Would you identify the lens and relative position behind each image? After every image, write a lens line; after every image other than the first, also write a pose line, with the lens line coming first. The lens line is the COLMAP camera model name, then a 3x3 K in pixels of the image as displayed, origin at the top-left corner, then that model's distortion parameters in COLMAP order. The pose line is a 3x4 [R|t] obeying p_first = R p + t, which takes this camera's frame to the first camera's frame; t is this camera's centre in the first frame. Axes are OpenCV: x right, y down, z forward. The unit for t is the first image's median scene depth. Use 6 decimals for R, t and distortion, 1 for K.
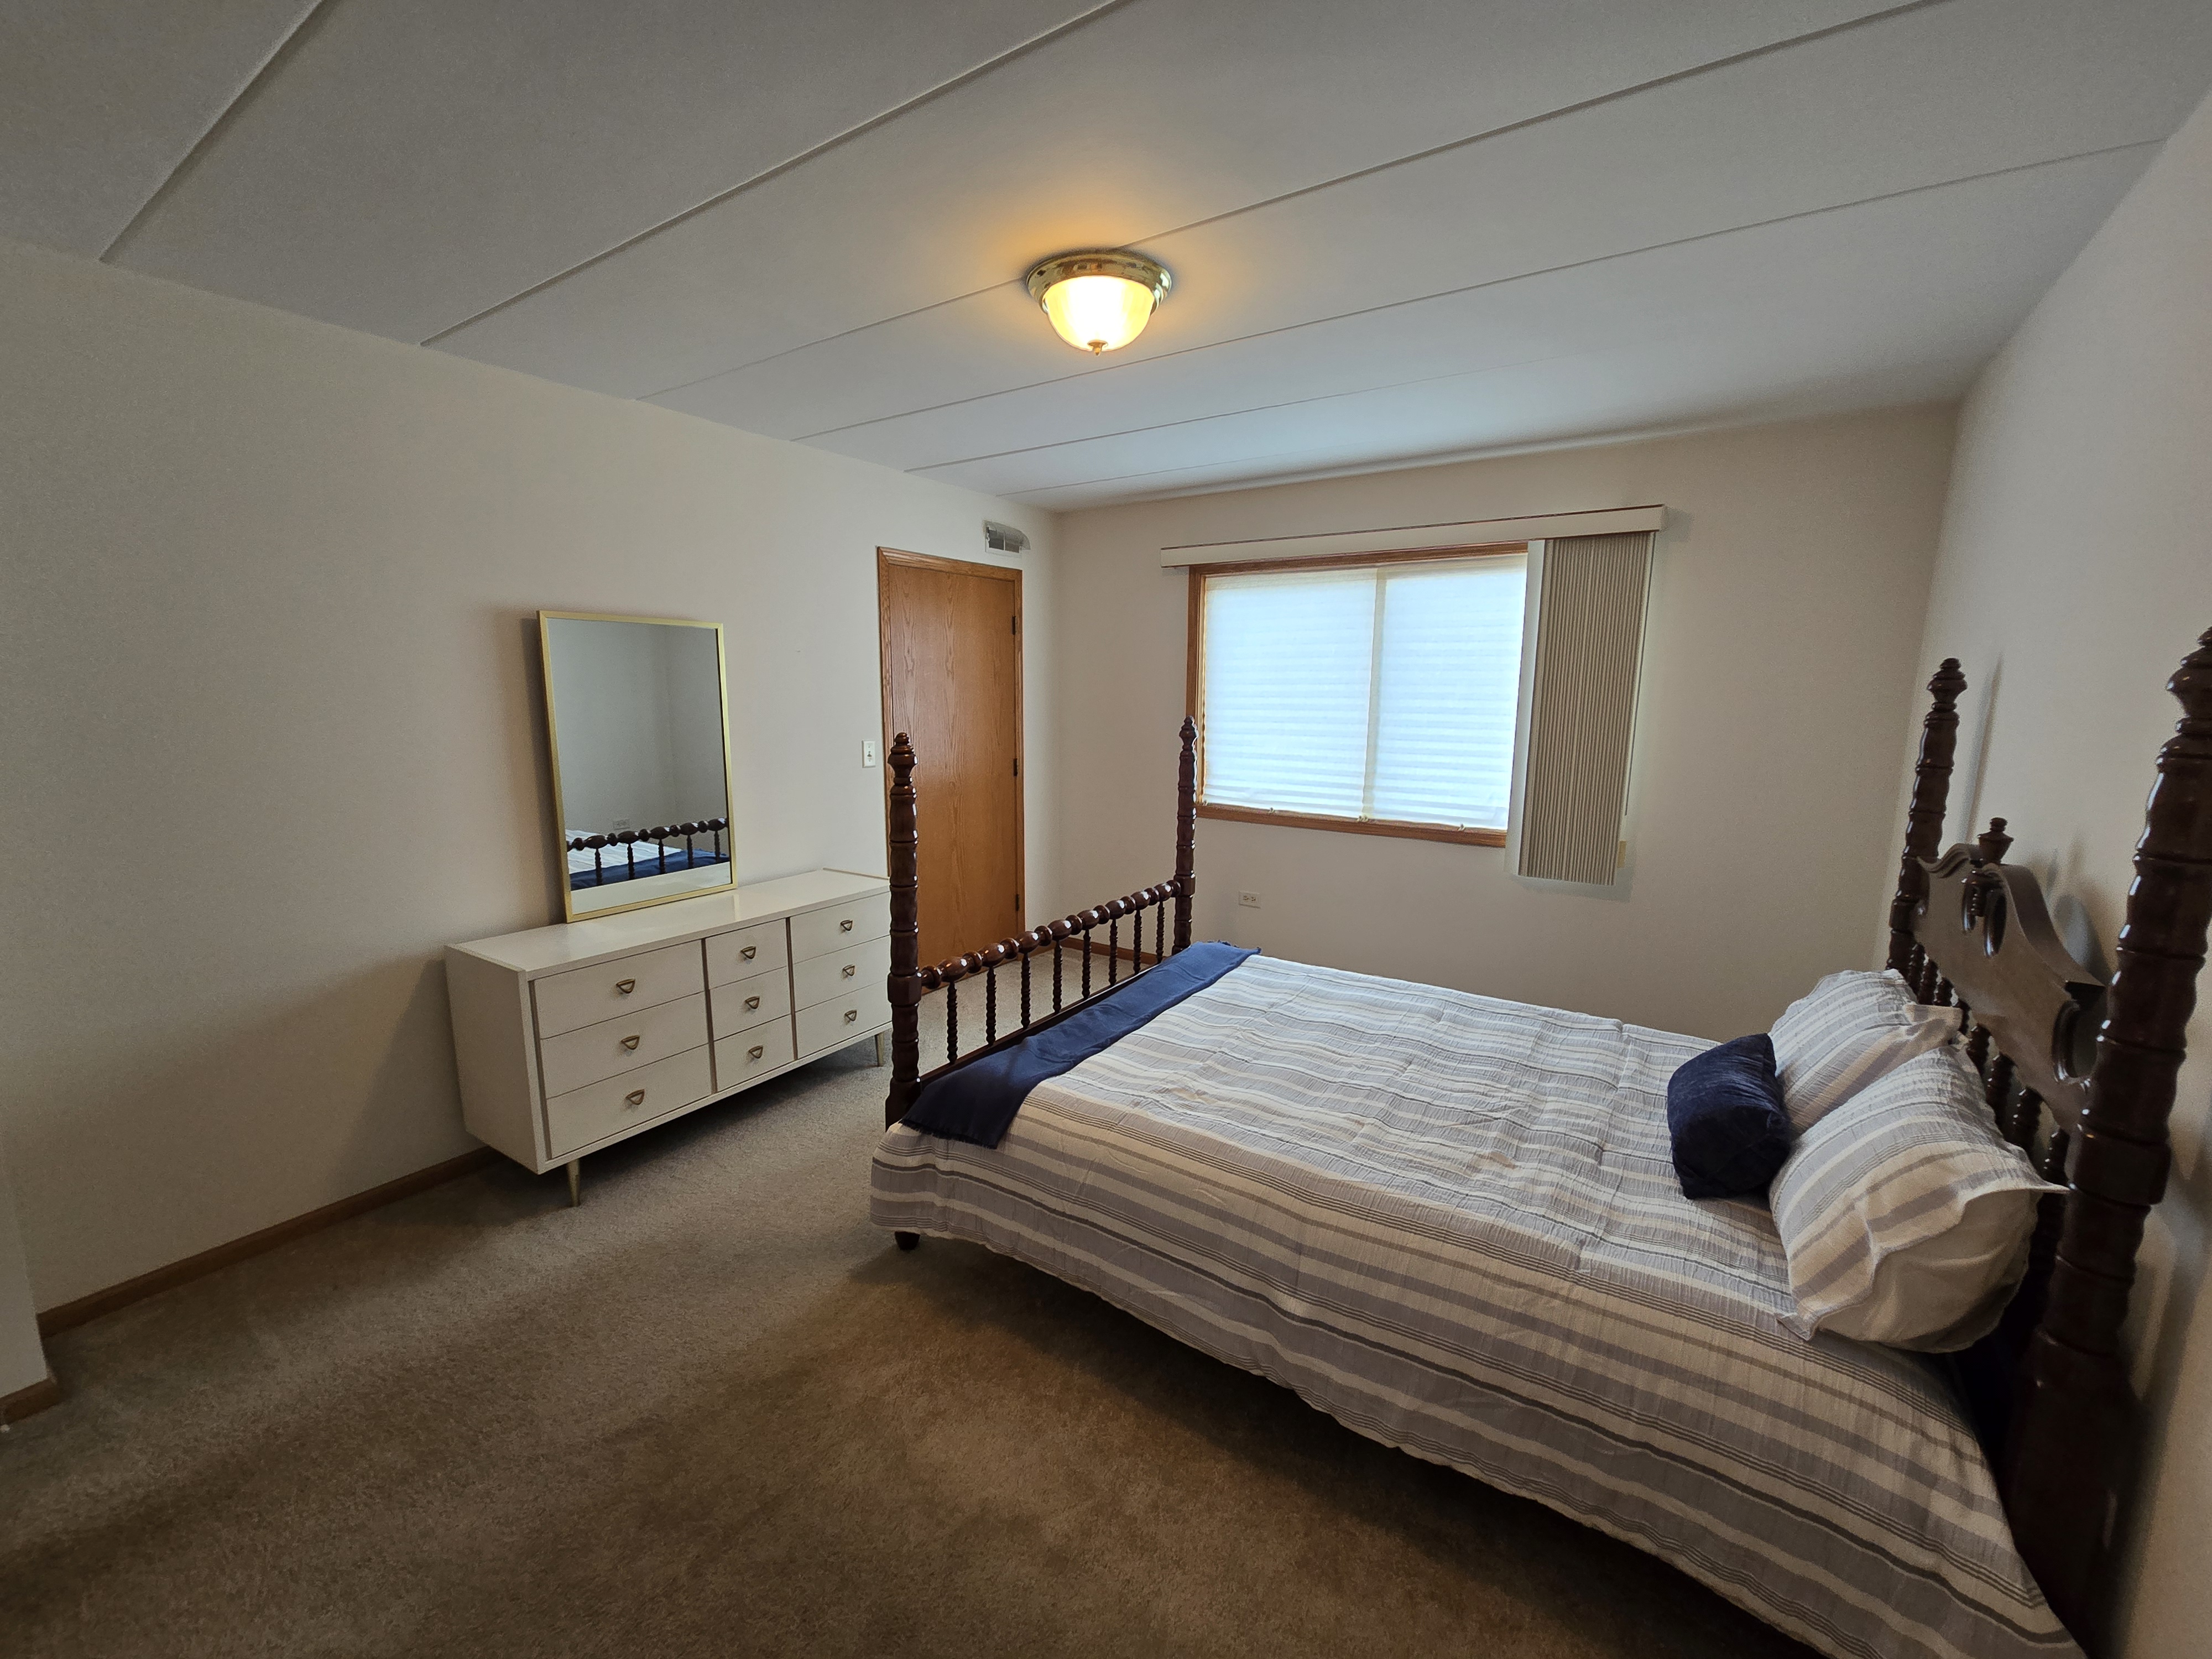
lens RADIAL K [[907.0, 0, 1083.3], [0, 907.0, 832.7], [0, 0, 1]] dist [-0.004220, 0.000054]
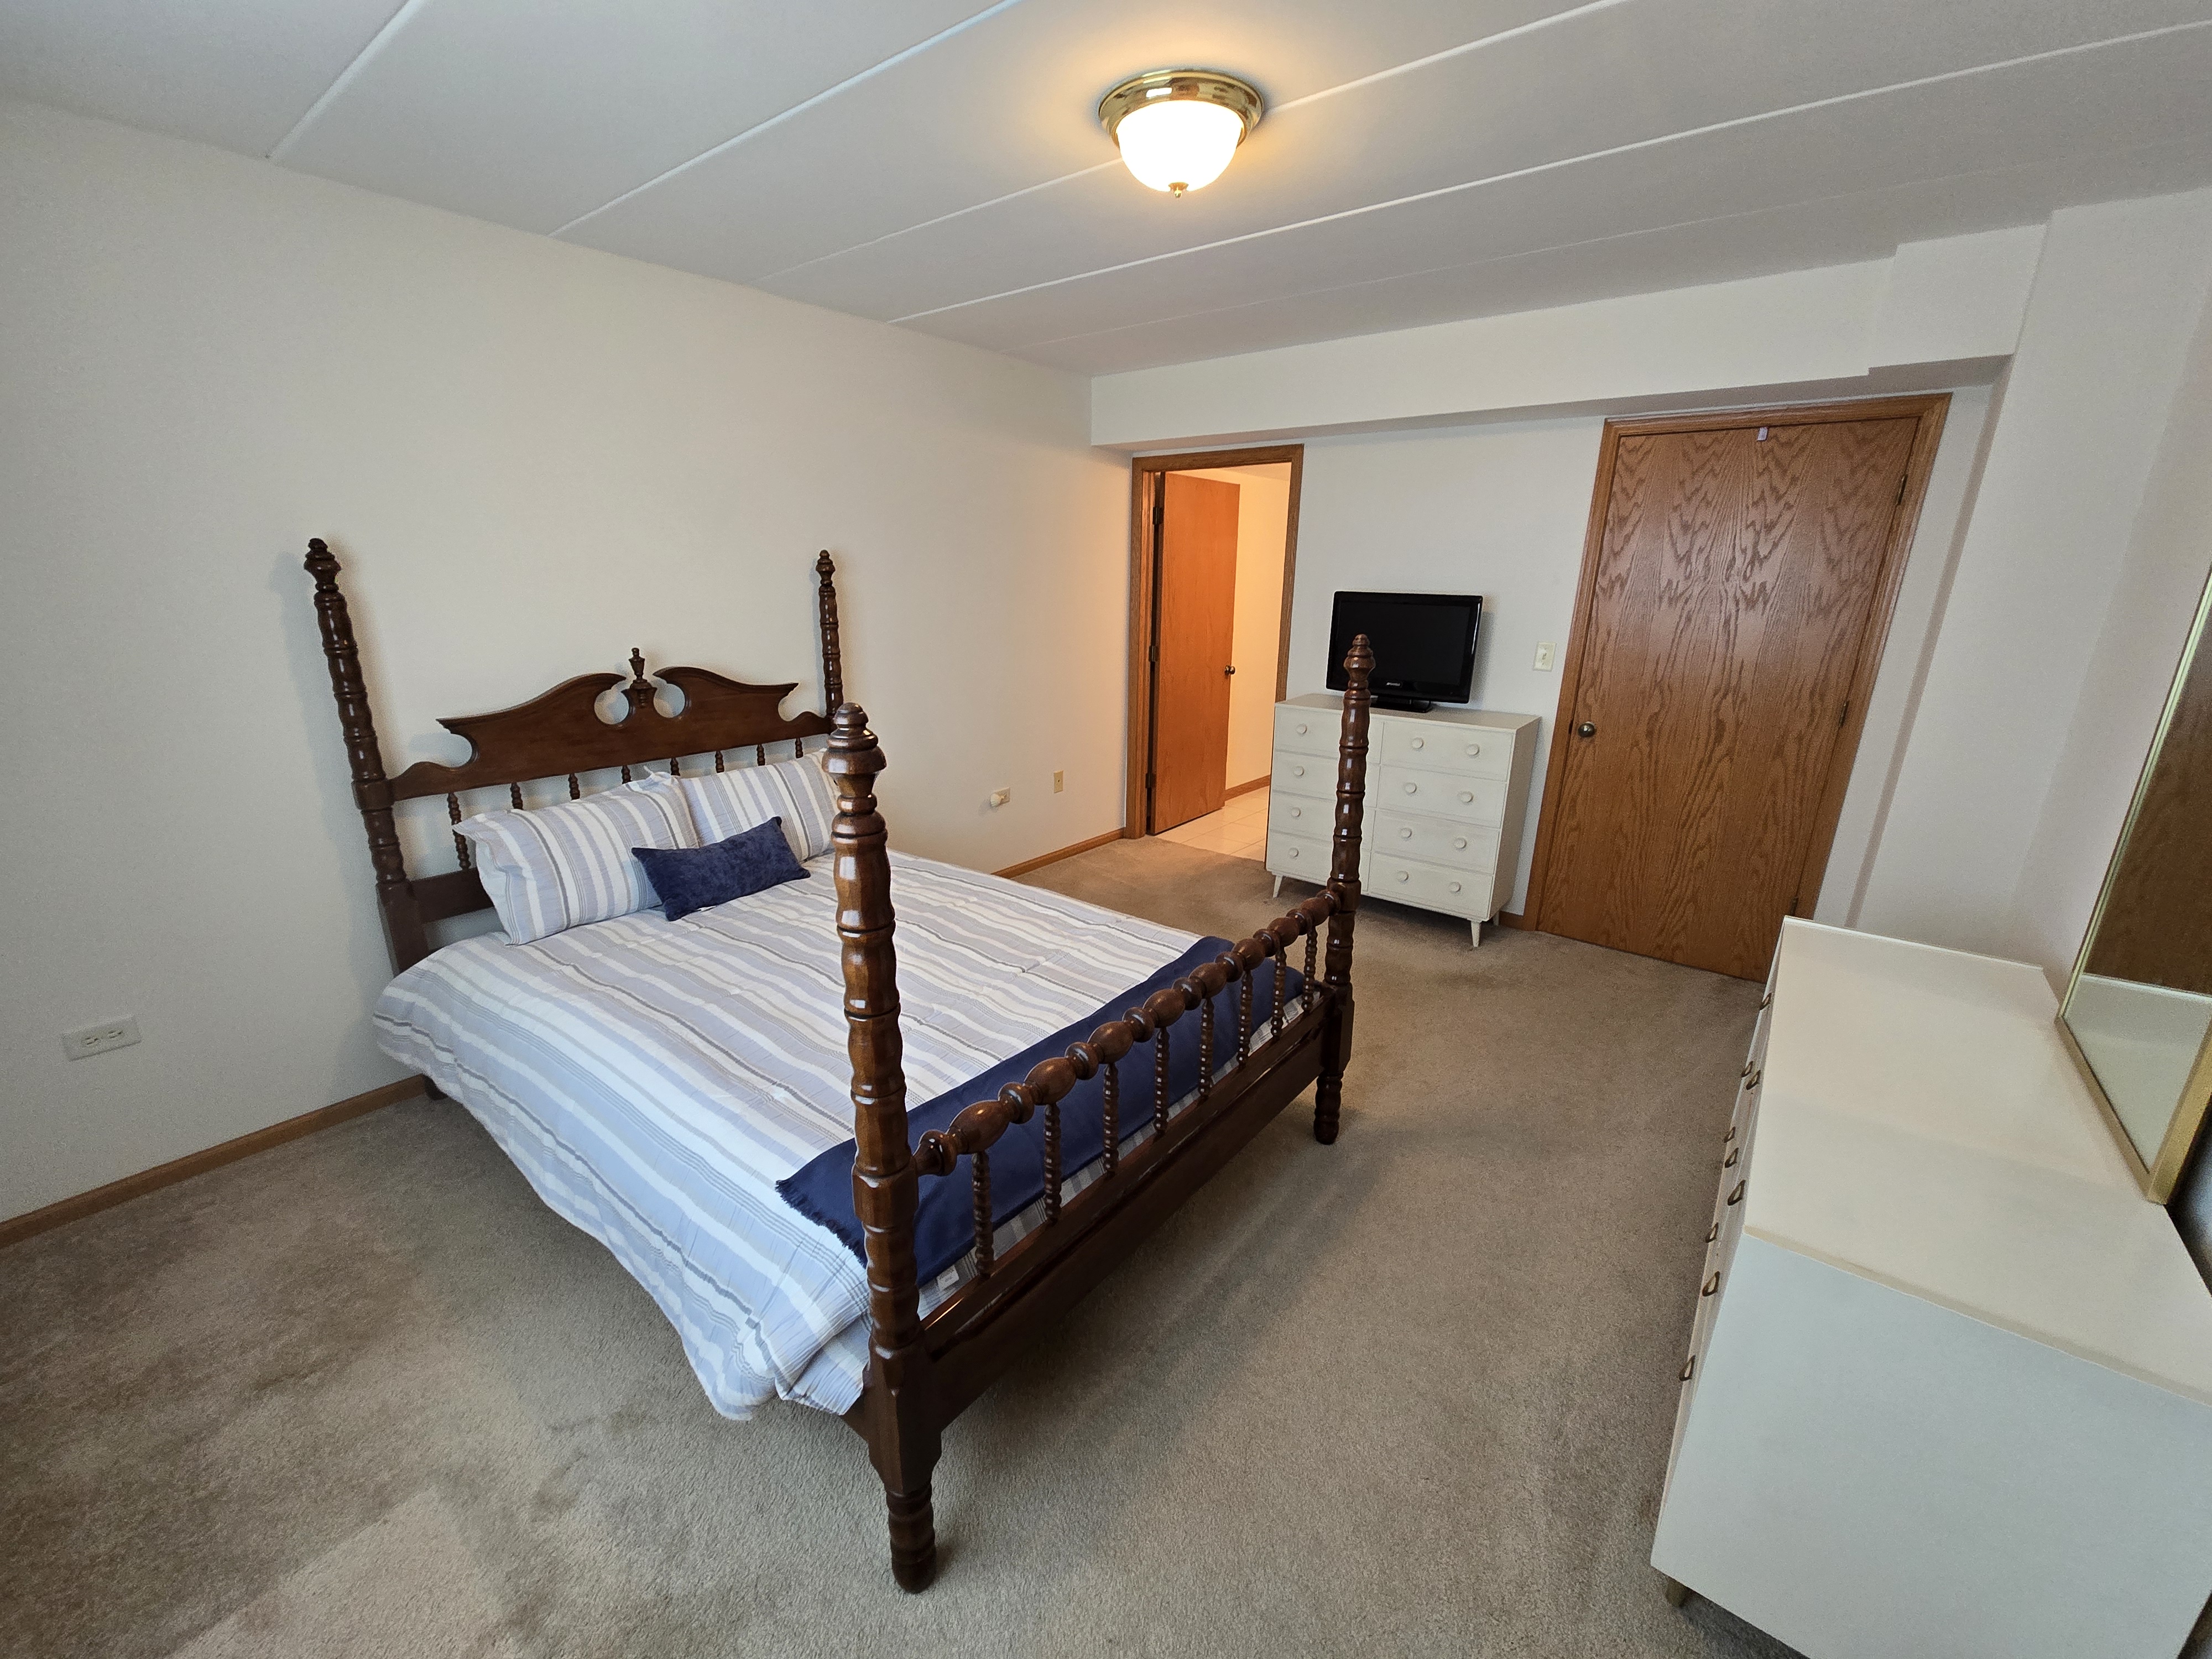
lens RADIAL K [[907.0, 0, 1094.3], [0, 907.0, 841.5], [0, 0, 1]] dist [-0.004220, 0.000054]
pose [[-0.996903, -0.037686, 0.069022, 0.008533], [-0.003353, 0.897268, 0.441473, -0.288547], [-0.078568, 0.439874, -0.894616, 1.692118]]
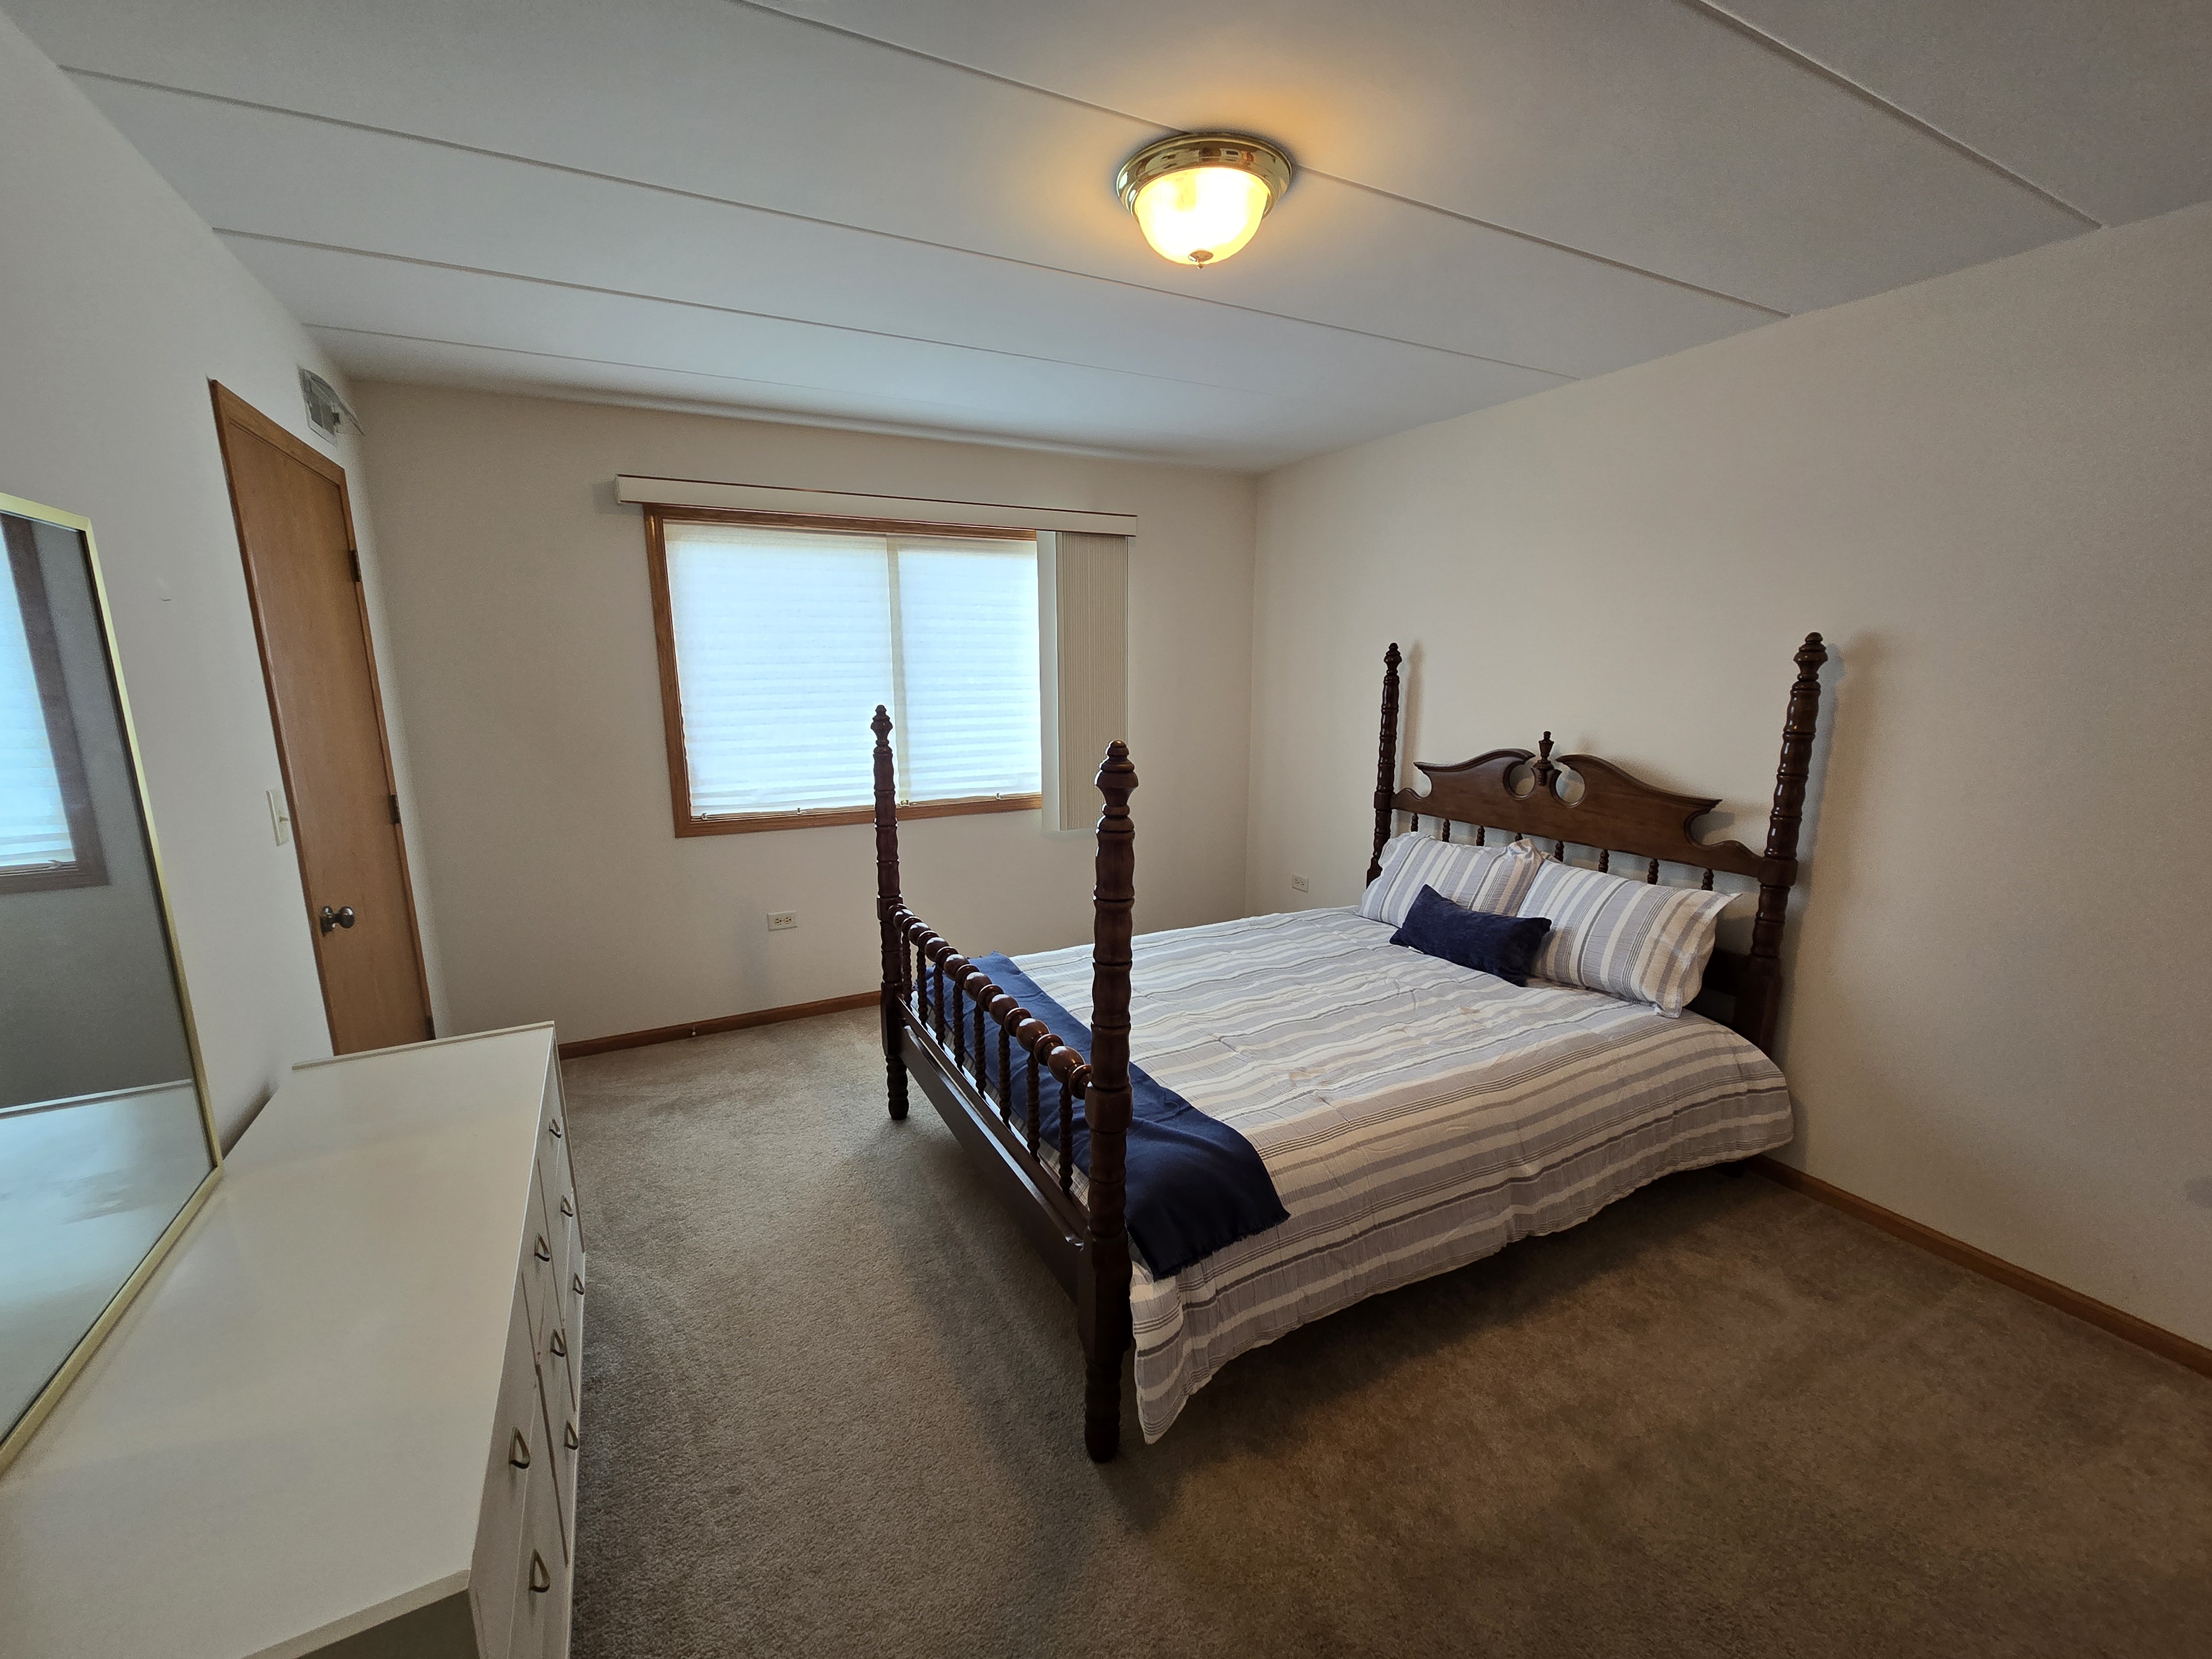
lens RADIAL K [[907.0, 0, 1095.8], [0, 907.0, 843.5], [0, 0, 1]] dist [-0.004220, 0.000054]
pose [[0.475350, -0.182529, 0.860654, -0.685125], [0.149407, 0.980781, 0.125486, -0.104124], [-0.867018, 0.068938, 0.493486, 0.579683]]
